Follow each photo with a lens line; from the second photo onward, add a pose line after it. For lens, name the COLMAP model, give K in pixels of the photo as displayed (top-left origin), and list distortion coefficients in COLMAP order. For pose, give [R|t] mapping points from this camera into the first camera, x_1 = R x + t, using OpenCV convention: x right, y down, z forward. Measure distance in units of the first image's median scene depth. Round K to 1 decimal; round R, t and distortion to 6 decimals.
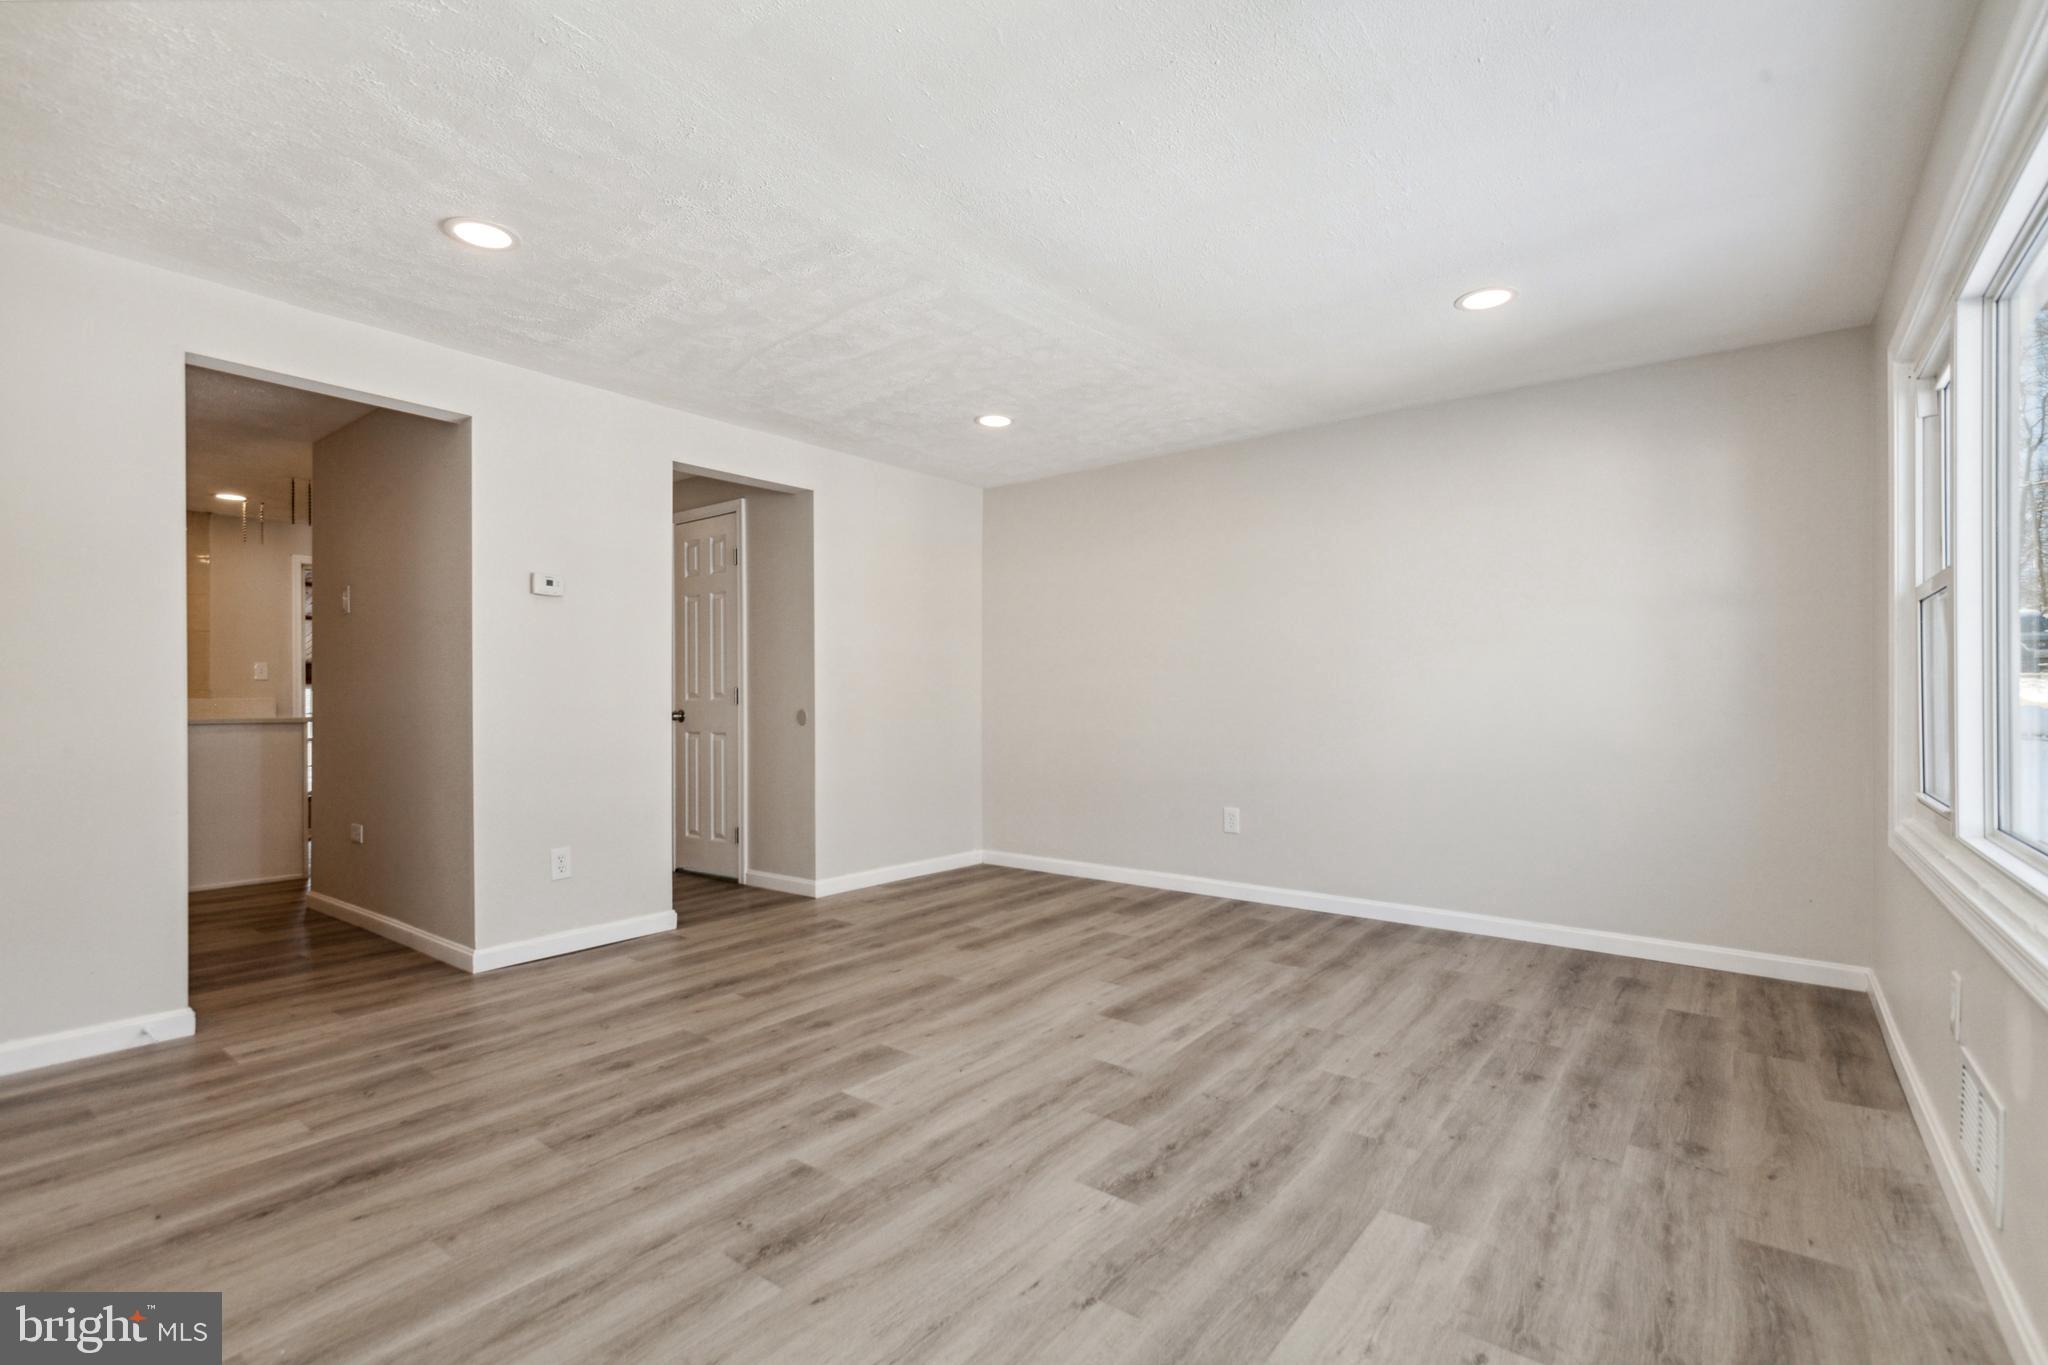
lens RADIAL K [[935.0, 0, 1022.2], [0, 935.0, 689.5], [0, 0, 1]] dist [-0.007378, 0.003737]
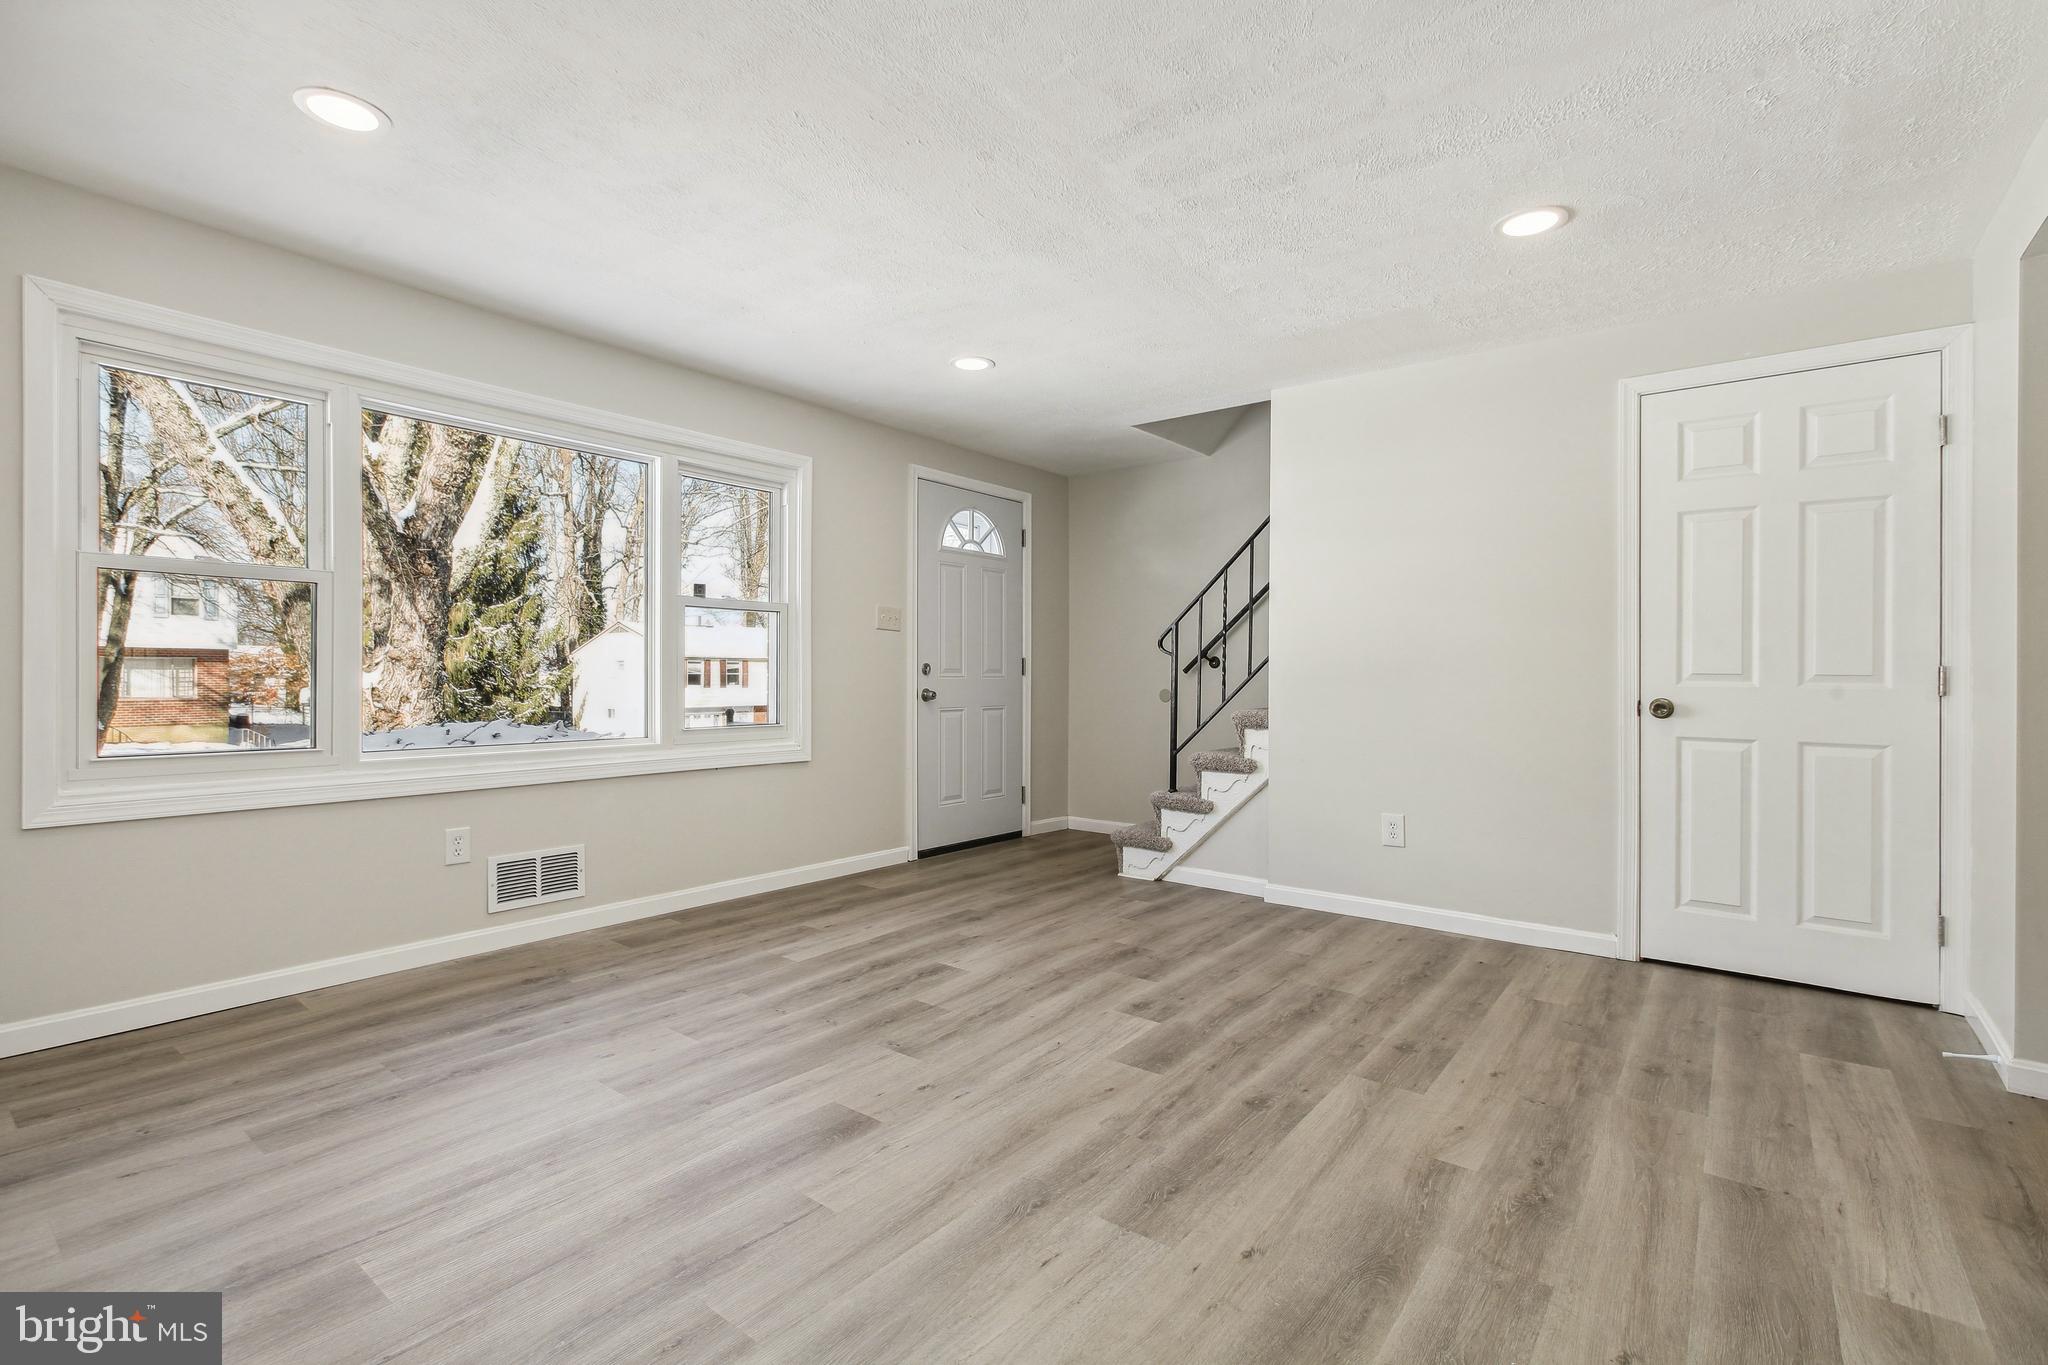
lens RADIAL K [[935.0, 0, 1022.9], [0, 935.0, 681.5], [0, 0, 1]] dist [-0.007378, 0.003737]
pose [[-0.999951, -0.009681, 0.001820, -0.026190], [-0.009680, 0.999953, 0.000482, 0.020963], [-0.001825, 0.000465, -0.999998, 2.083449]]
